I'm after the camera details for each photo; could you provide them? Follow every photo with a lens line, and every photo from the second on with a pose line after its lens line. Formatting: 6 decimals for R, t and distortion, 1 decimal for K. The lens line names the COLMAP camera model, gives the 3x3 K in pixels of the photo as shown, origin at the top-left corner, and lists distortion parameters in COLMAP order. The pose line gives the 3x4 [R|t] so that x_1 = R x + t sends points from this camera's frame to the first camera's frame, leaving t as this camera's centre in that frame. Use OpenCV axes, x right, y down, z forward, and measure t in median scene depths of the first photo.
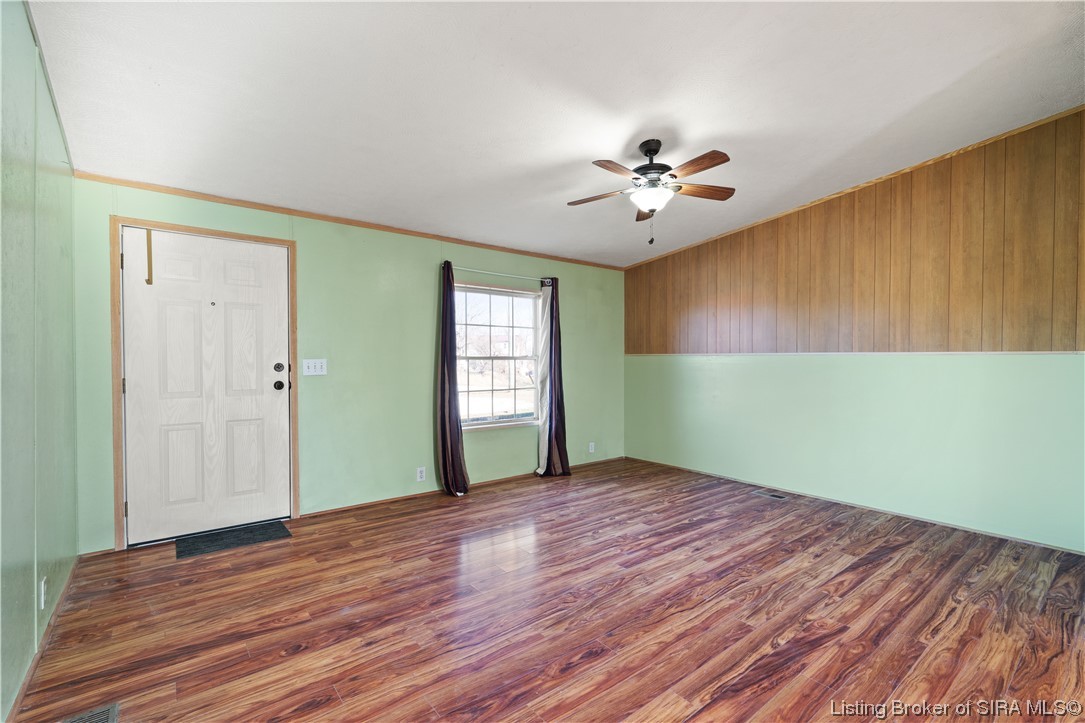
lens RADIAL K [[484.2, 0, 542.5], [0, 484.2, 361.5], [0, 0, 1]] dist [-0.000949, -0.000114]
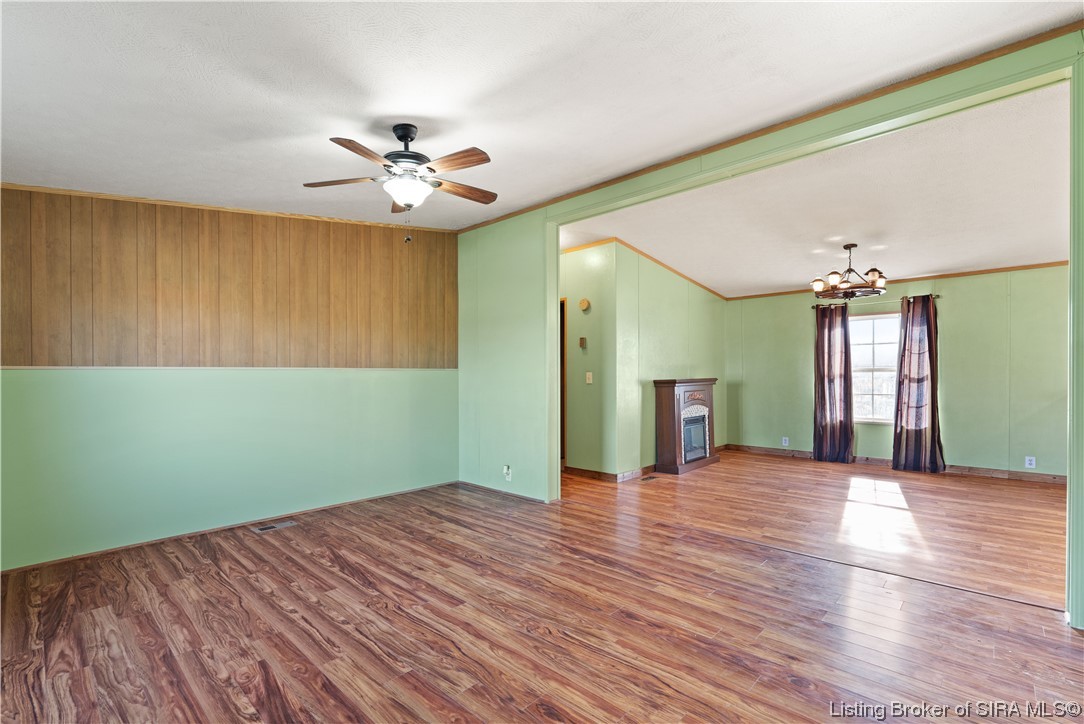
lens RADIAL K [[488.2, 0, 546.6], [0, 488.2, 374.1], [0, 0, 1]] dist [-0.003013, -0.000276]
pose [[-0.150670, -0.002647, 0.988580, -0.658454], [0.009642, 0.999945, 0.004147, -0.005474], [-0.988537, 0.010157, -0.150637, 0.851748]]
